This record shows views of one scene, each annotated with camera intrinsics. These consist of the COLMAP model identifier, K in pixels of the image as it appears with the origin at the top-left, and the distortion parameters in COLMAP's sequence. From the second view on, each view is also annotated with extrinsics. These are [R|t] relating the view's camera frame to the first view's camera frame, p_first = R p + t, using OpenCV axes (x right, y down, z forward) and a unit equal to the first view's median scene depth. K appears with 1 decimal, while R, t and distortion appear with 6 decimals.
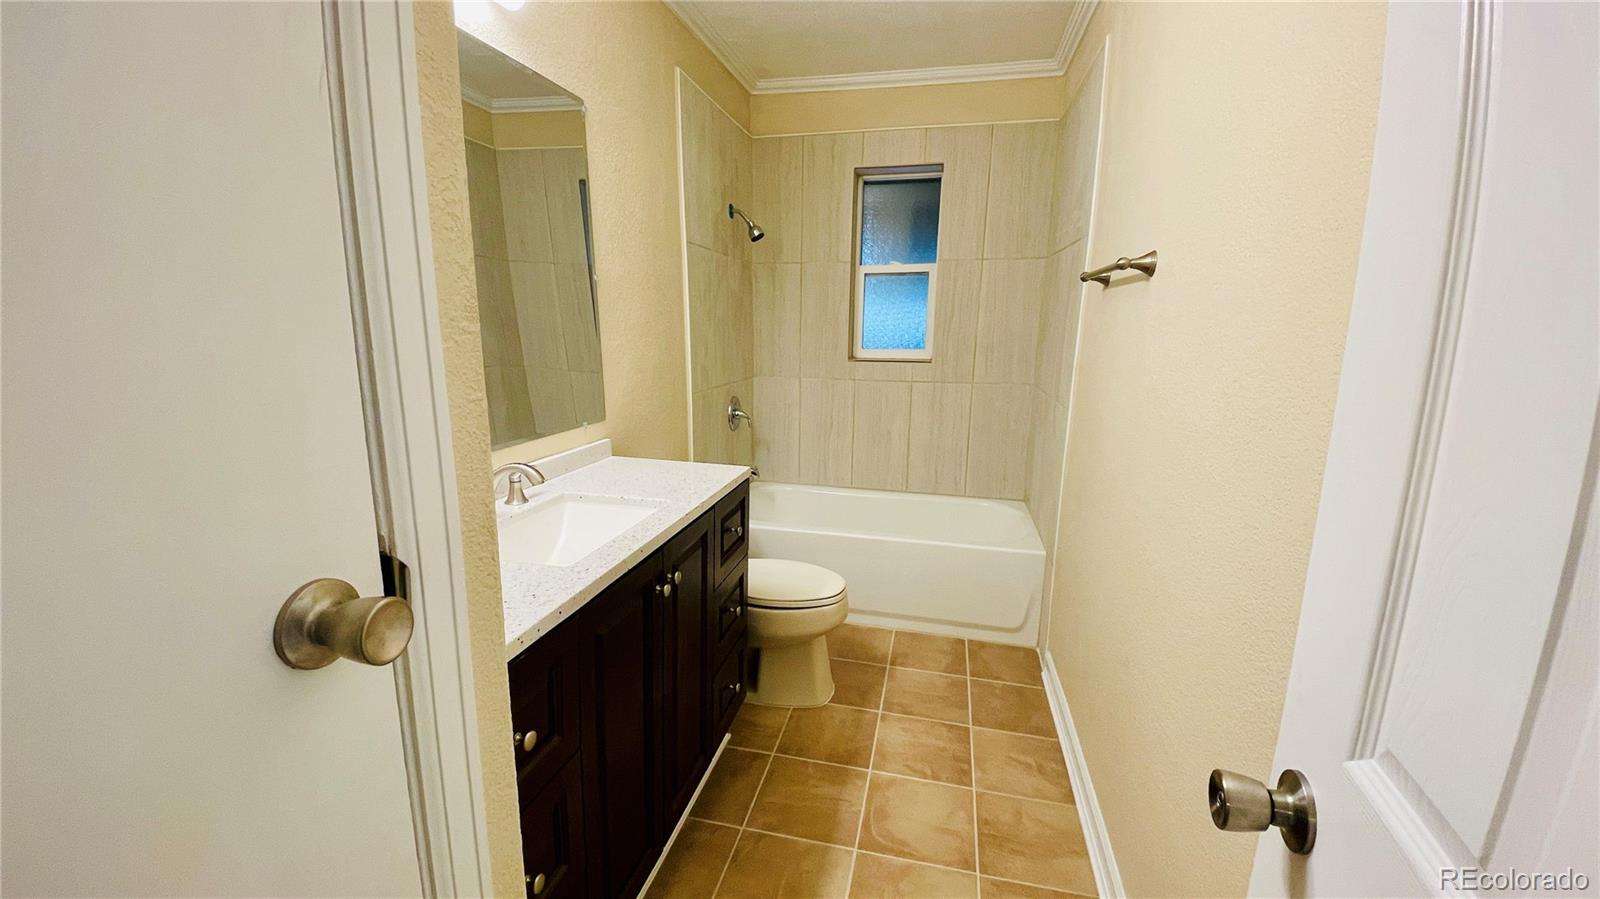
lens RADIAL K [[628.0, 0, 803.1], [0, 628.0, 440.9], [0, 0, 1]] dist [0.022484, -0.022396]
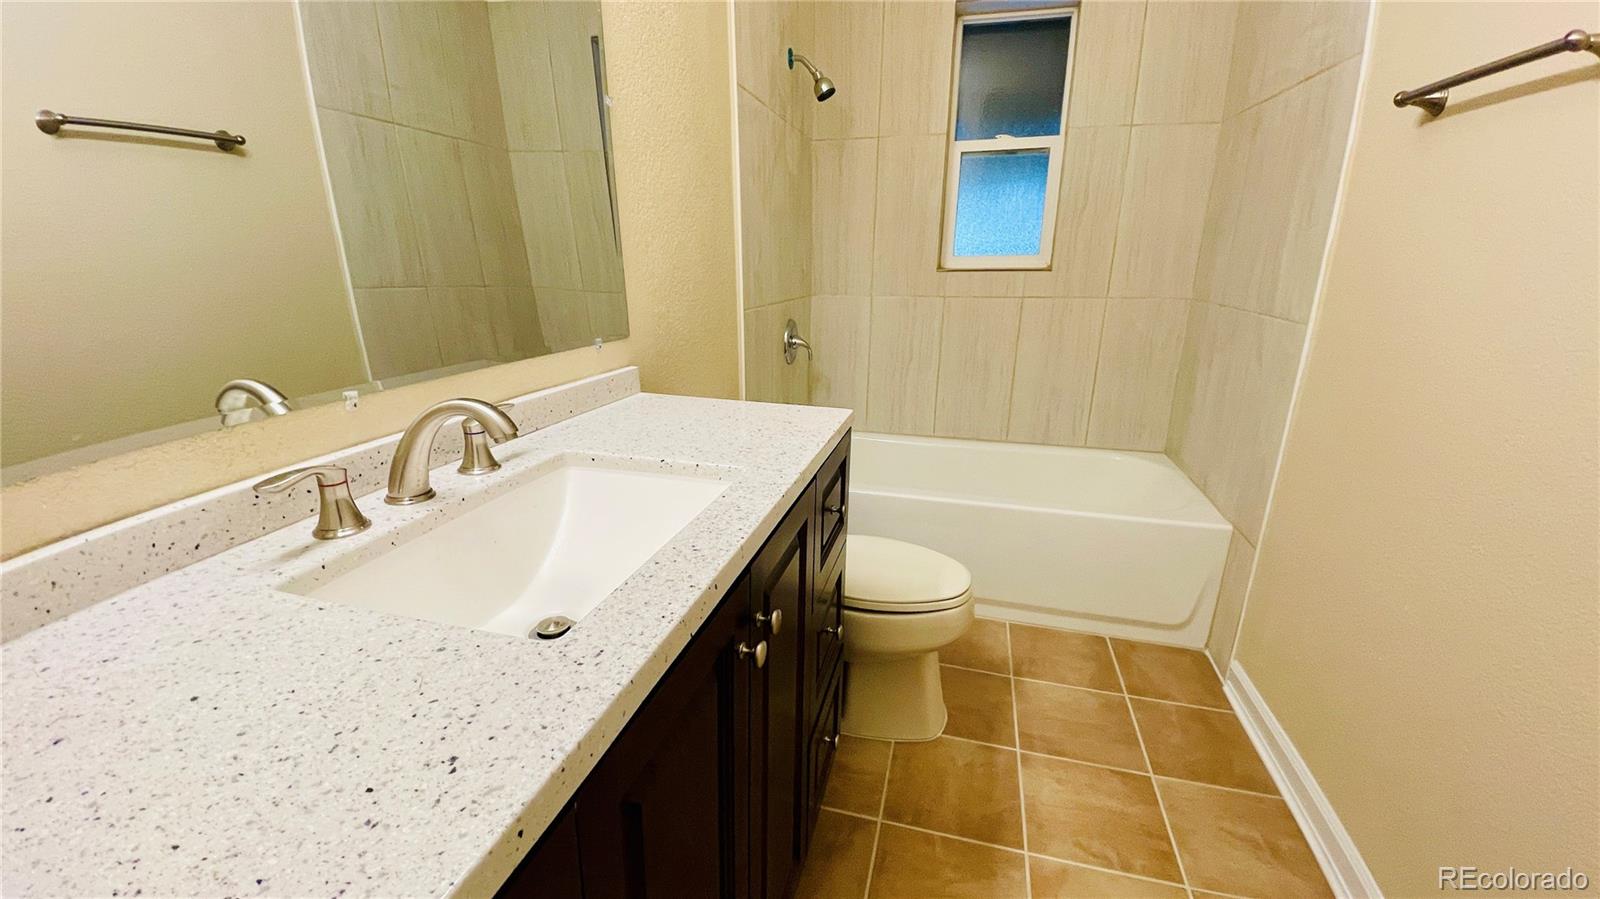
lens RADIAL K [[628.0, 0, 793.4], [0, 628.0, 445.0], [0, 0, 1]] dist [0.022484, -0.022396]
pose [[0.998816, 0.001339, -0.048621, -0.094872], [0.003304, 0.995445, 0.095280, 0.014408], [0.048527, -0.095328, 0.994262, 0.294638]]
